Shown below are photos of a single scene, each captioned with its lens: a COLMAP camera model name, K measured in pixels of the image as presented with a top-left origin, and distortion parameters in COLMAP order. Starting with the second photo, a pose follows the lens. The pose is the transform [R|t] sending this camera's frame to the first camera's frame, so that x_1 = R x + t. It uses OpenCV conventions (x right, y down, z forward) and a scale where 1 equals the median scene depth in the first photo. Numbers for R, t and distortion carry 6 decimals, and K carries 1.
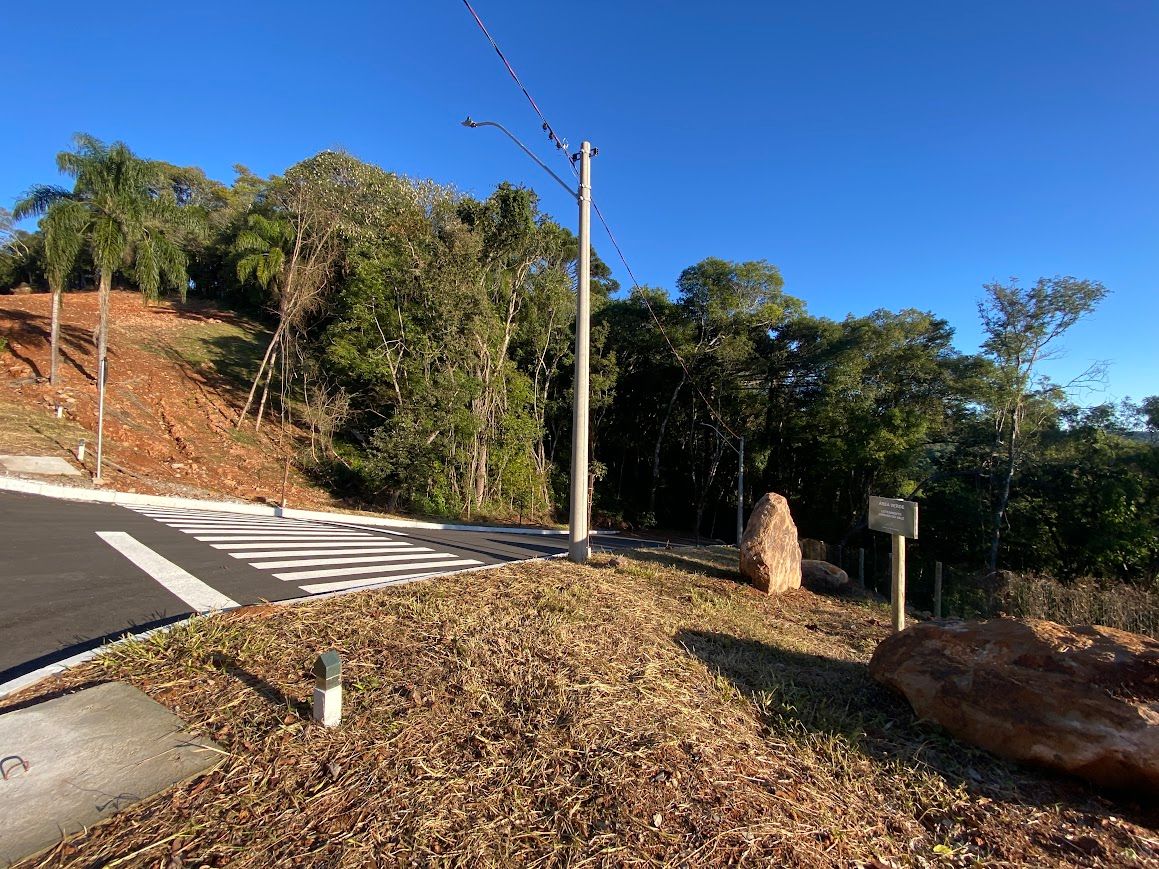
lens RADIAL K [[470.9, 0, 577.0], [0, 470.9, 431.6], [0, 0, 1]] dist [0.027965, -0.024138]
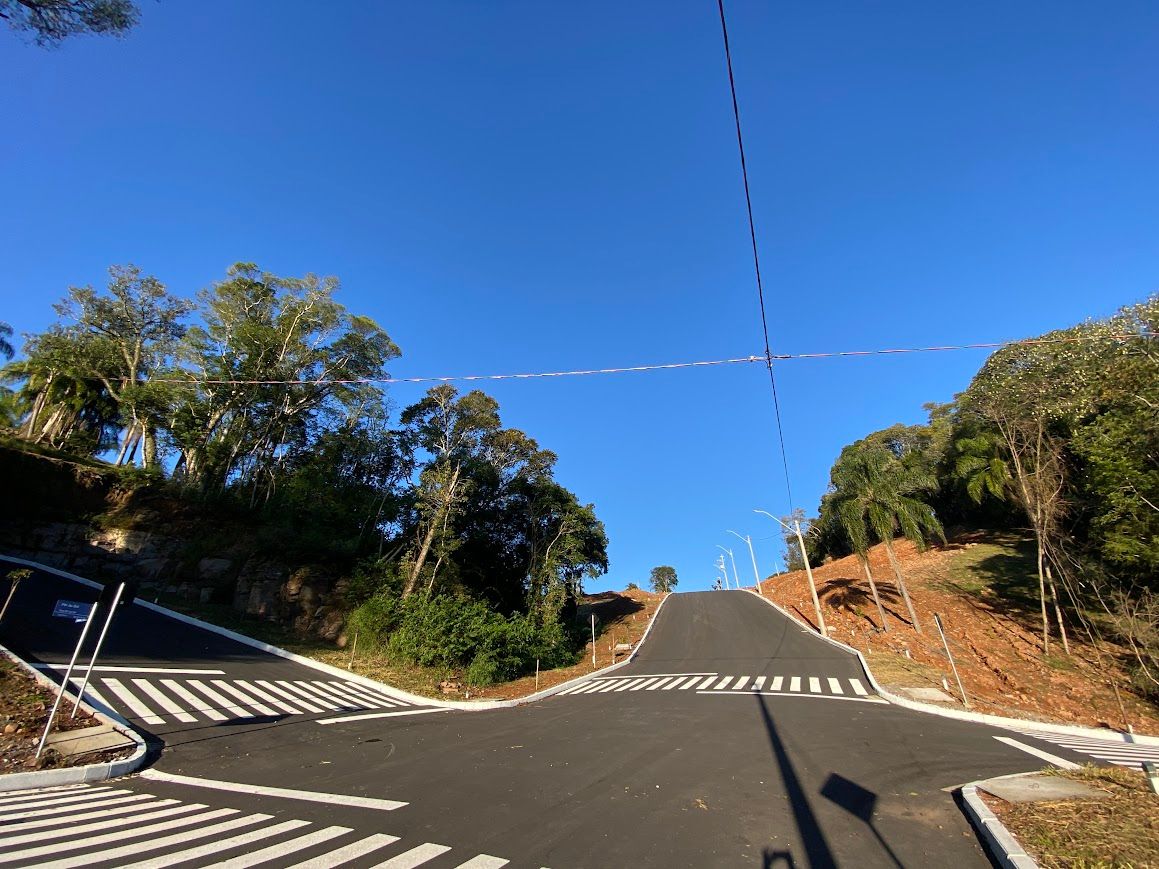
lens RADIAL K [[470.9, 0, 577.0], [0, 470.9, 431.6], [0, 0, 1]] dist [0.027965, -0.024138]
pose [[0.214265, -0.485705, -0.847456, 0.109351], [0.065185, 0.872782, -0.483739, -0.000967], [0.974598, 0.048407, 0.218668, -0.161899]]
